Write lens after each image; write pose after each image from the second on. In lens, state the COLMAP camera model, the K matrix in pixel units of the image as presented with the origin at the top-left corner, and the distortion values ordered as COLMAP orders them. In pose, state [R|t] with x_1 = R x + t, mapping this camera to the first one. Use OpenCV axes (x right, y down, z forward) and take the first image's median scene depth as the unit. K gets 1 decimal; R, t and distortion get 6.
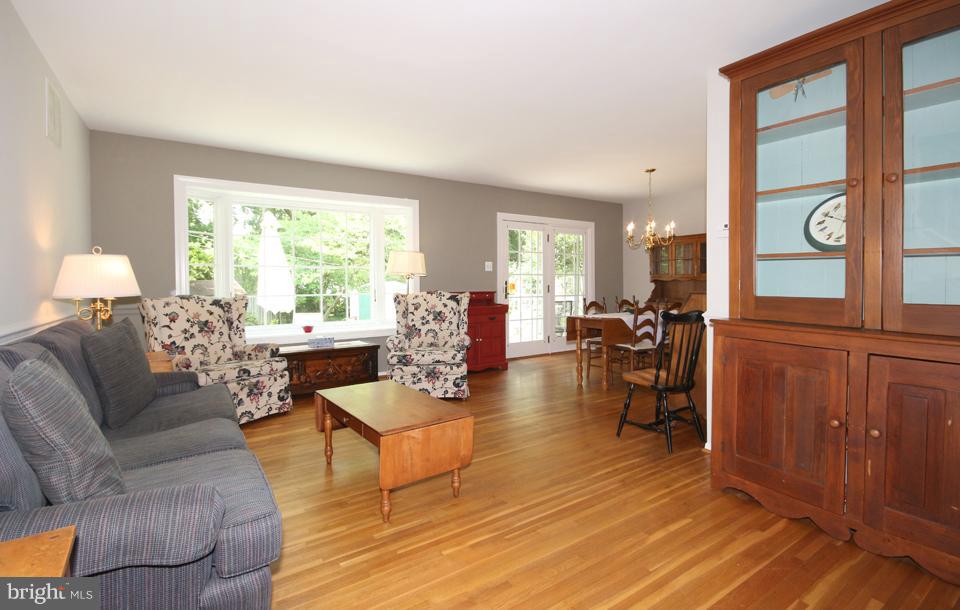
lens RADIAL K [[455.0, 0, 493.7], [0, 455.0, 289.0], [0, 0, 1]] dist [0.001347, 0.000285]
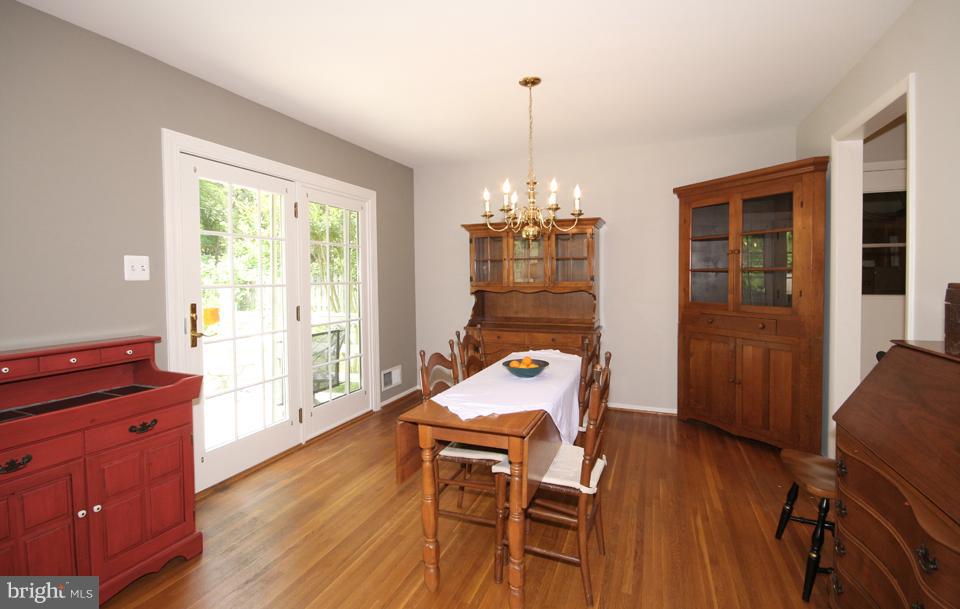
lens RADIAL K [[455.0, 0, 493.7], [0, 455.0, 288.5], [0, 0, 1]] dist [0.001347, 0.000285]
pose [[0.822583, -0.016320, 0.568410, 0.021952], [0.010964, 0.999857, 0.012841, -0.044079], [-0.568539, -0.004331, 0.822645, 0.669999]]
